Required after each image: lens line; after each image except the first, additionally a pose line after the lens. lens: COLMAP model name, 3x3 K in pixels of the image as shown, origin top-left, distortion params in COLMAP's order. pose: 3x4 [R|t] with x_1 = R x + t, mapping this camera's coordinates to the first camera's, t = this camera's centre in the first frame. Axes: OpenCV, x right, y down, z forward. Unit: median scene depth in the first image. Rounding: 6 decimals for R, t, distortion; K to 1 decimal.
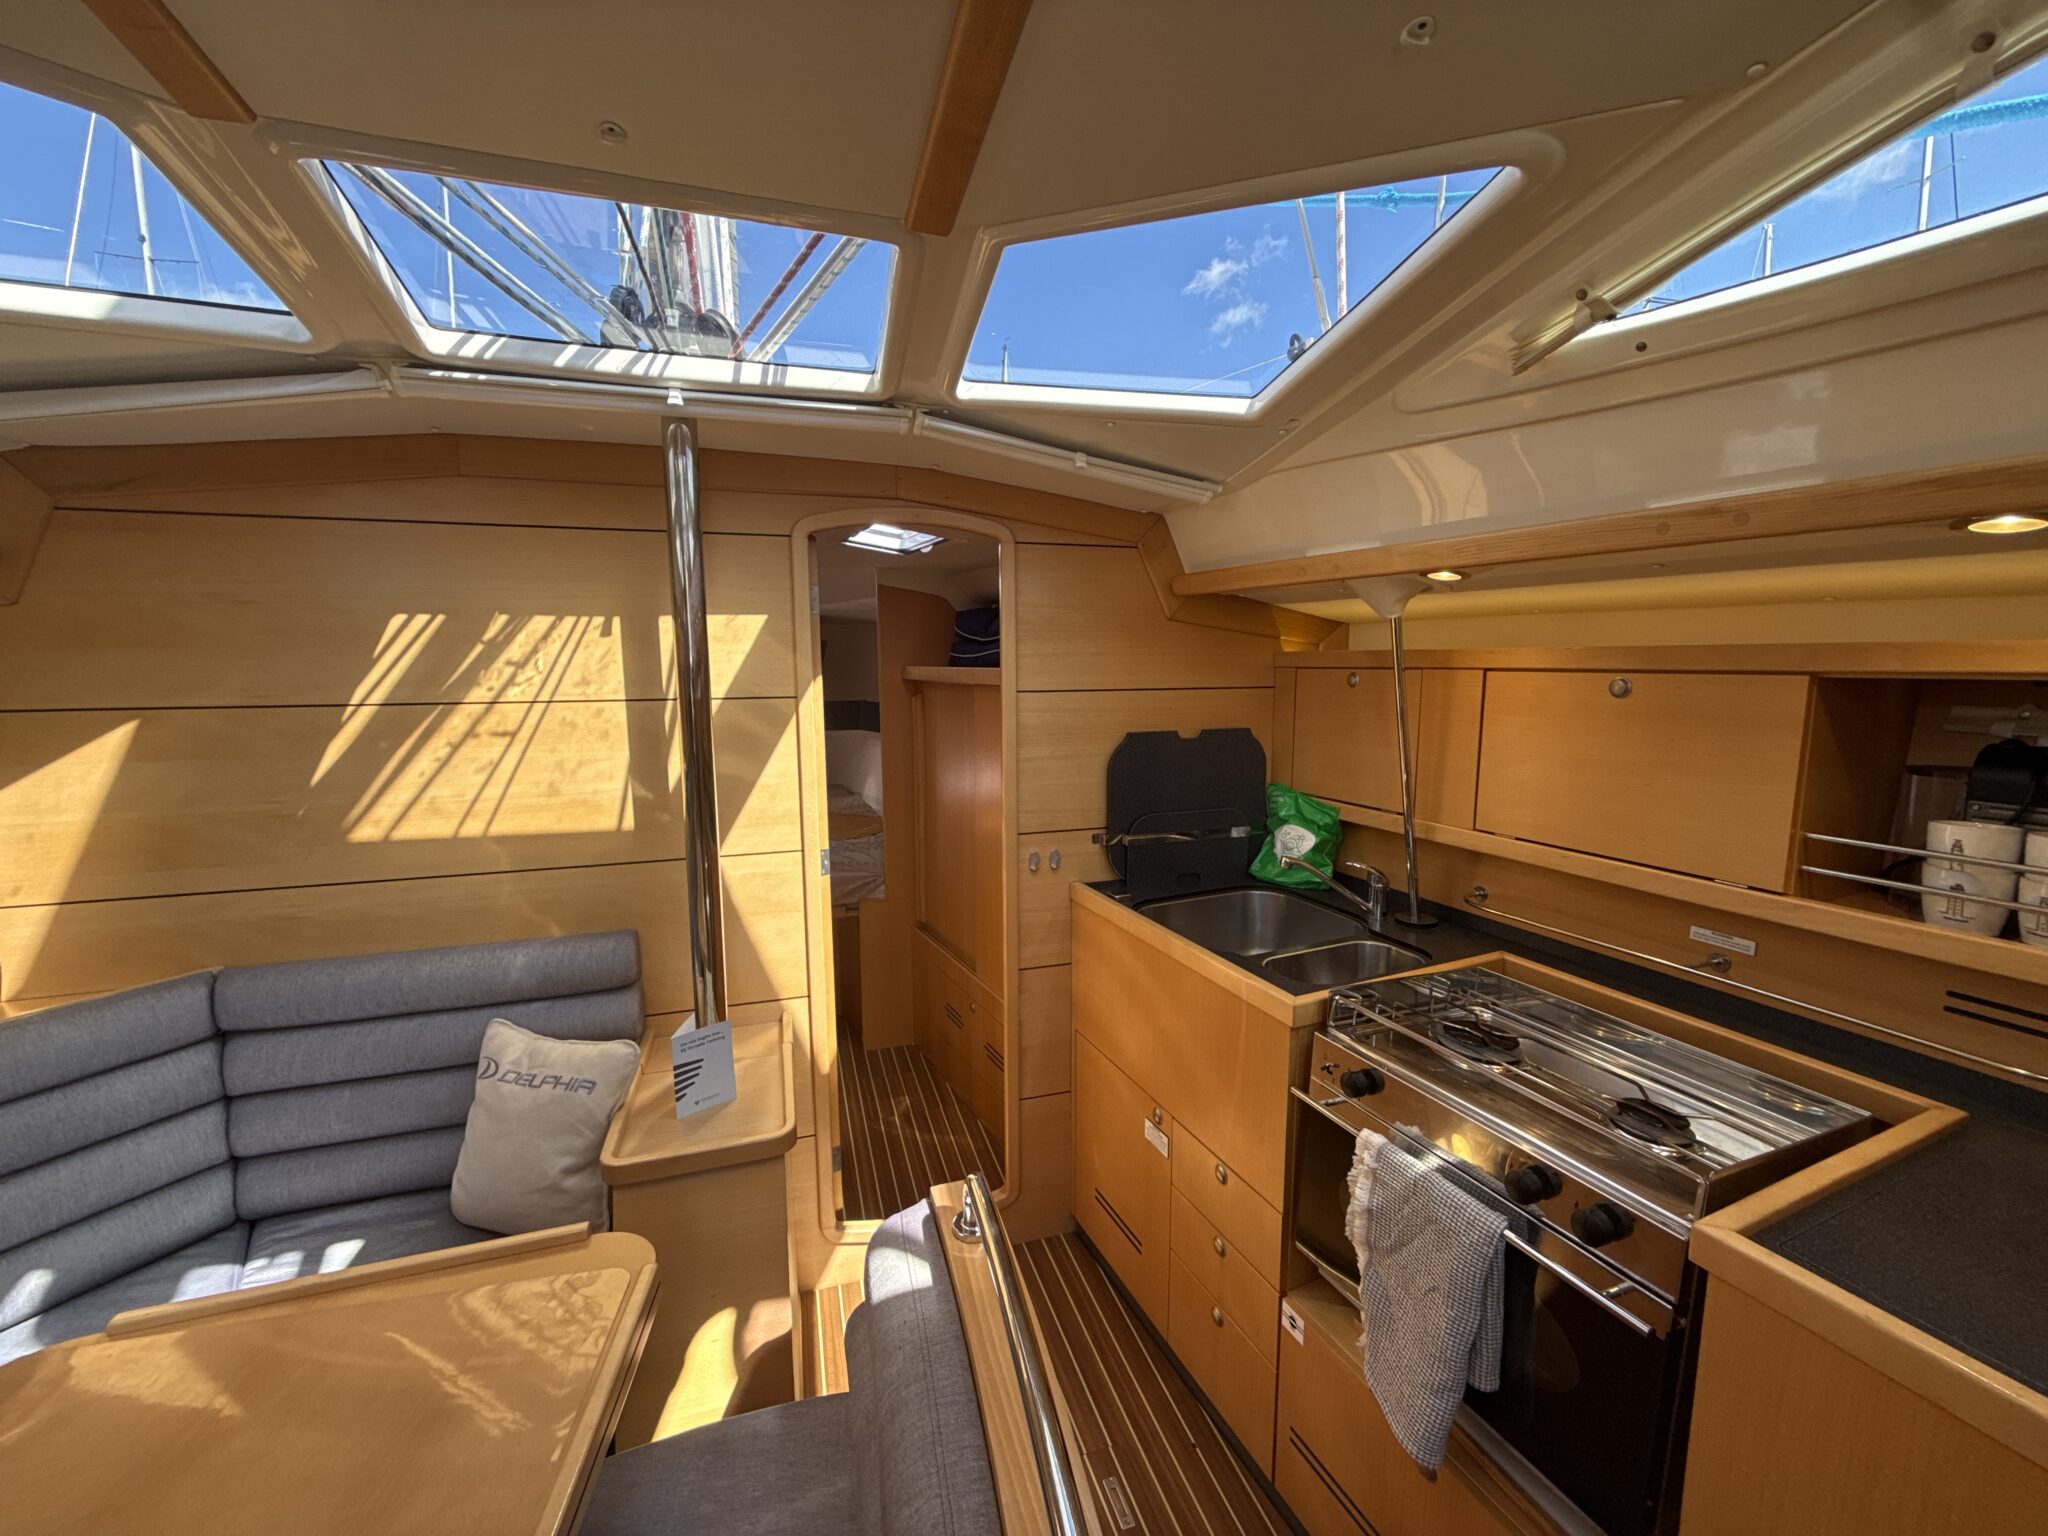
lens RADIAL K [[813.3, 0, 1023.0], [0, 813.3, 767.5], [0, 0, 1]] dist [0.000161, -0.000034]
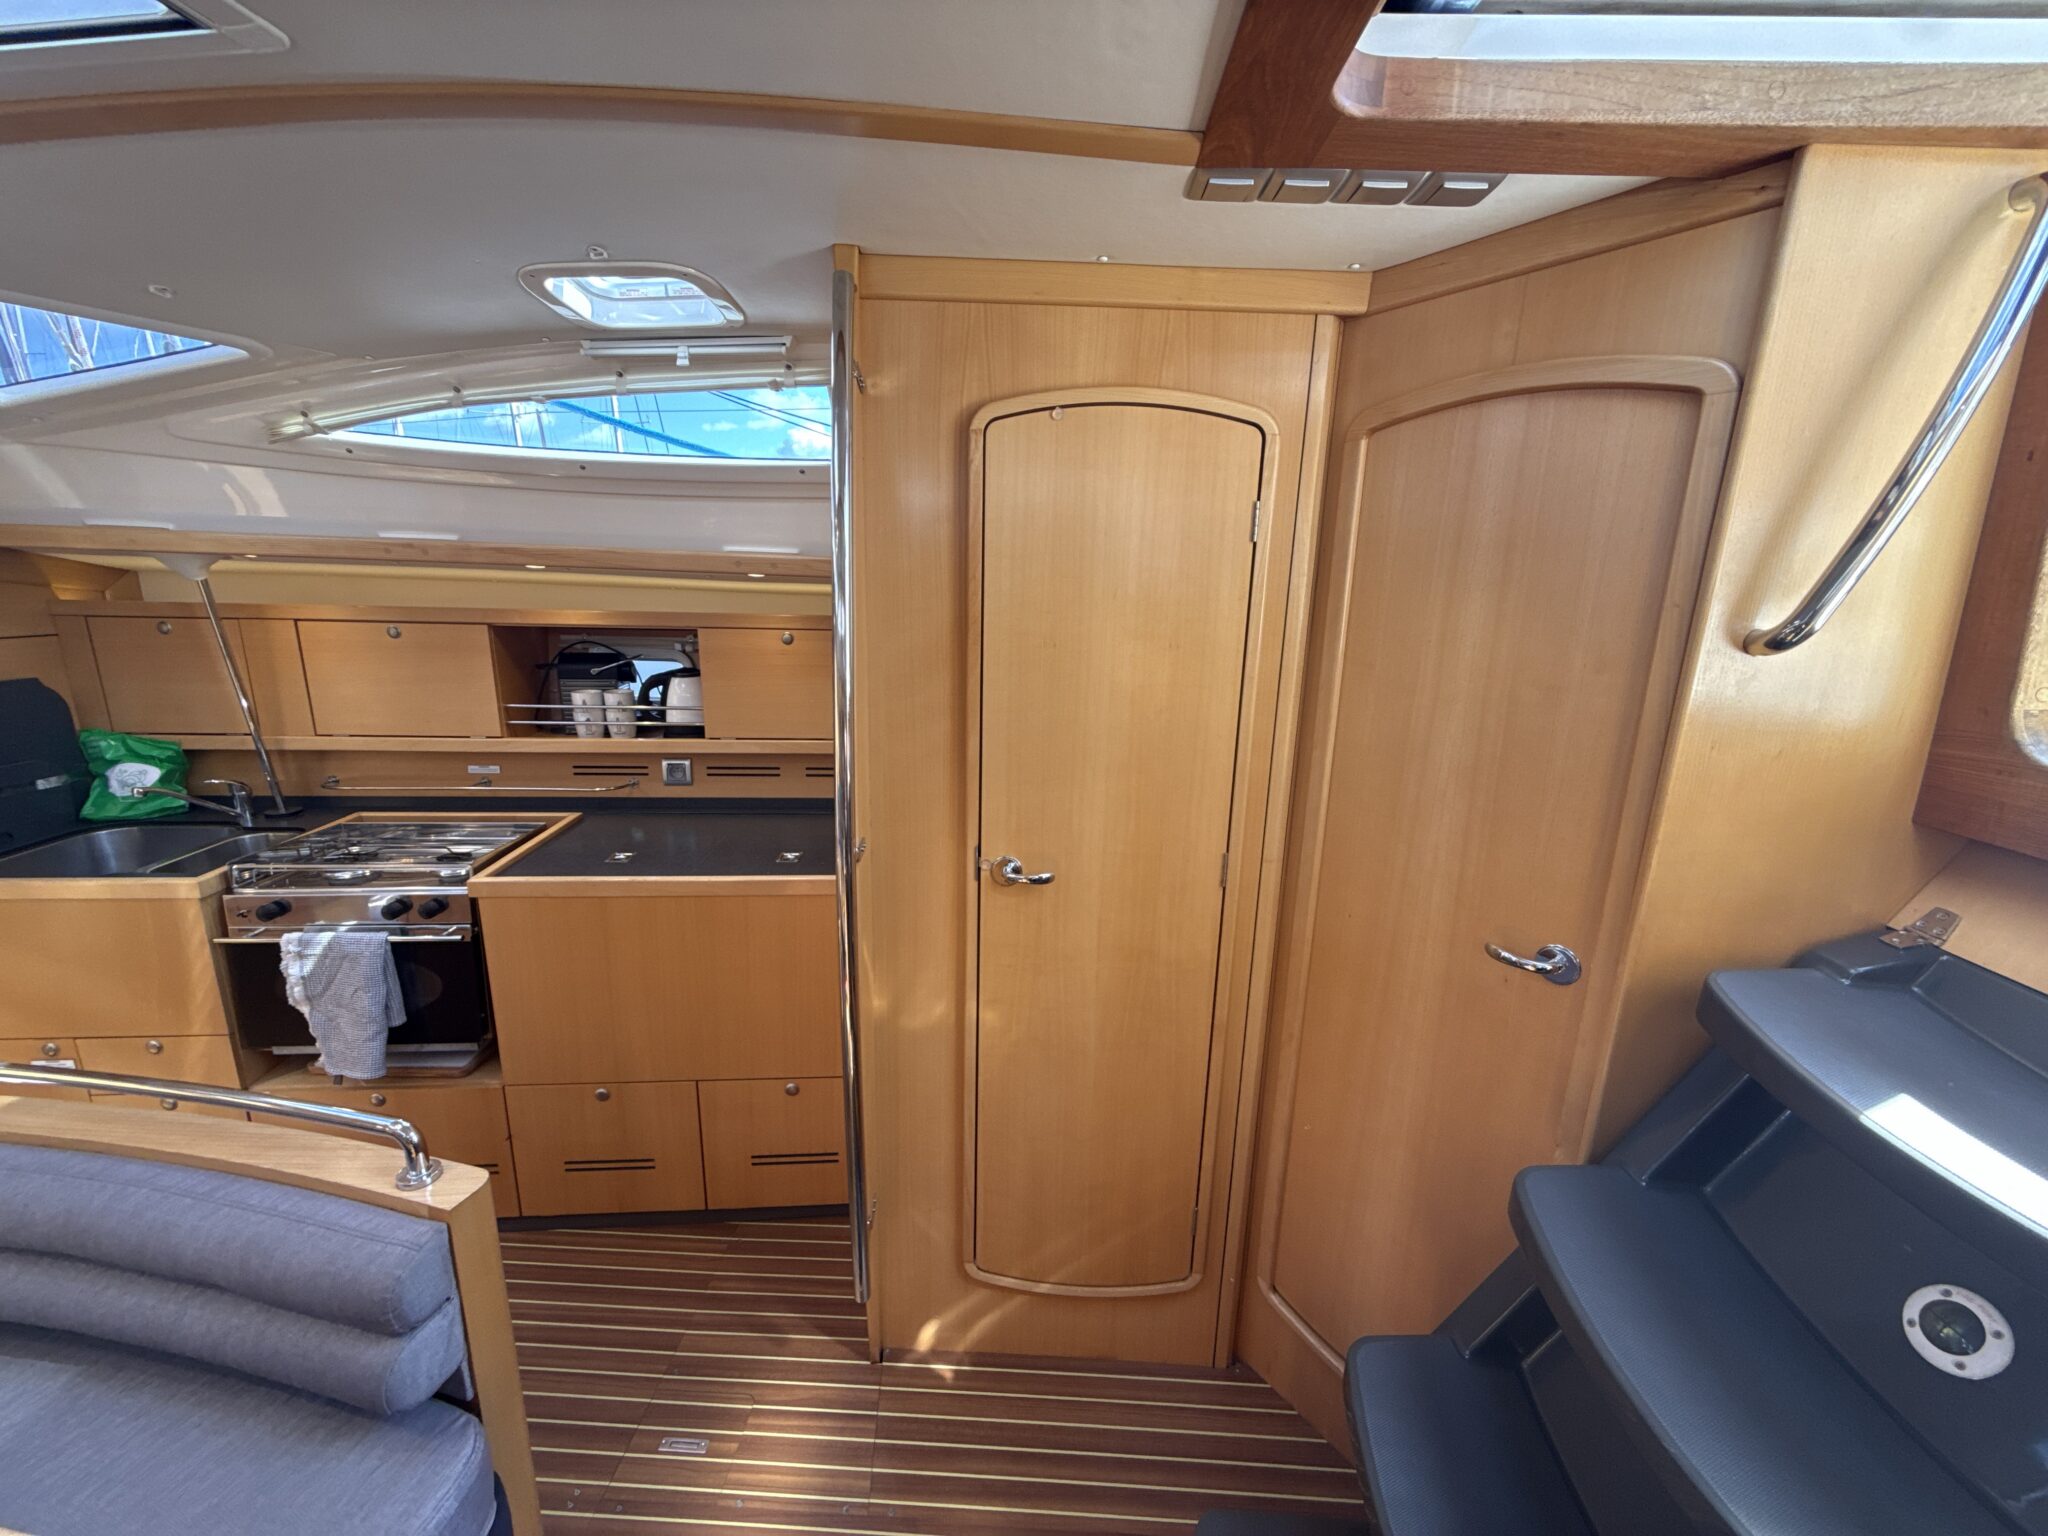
lens RADIAL K [[813.3, 0, 1023.0], [0, 813.3, 767.5], [0, 0, 1]] dist [0.000161, -0.000034]
pose [[0.330644, -0.205882, 0.921025, -0.422821], [0.099523, 0.978080, 0.182908, -0.005619], [-0.938493, 0.031186, 0.343886, -0.764529]]
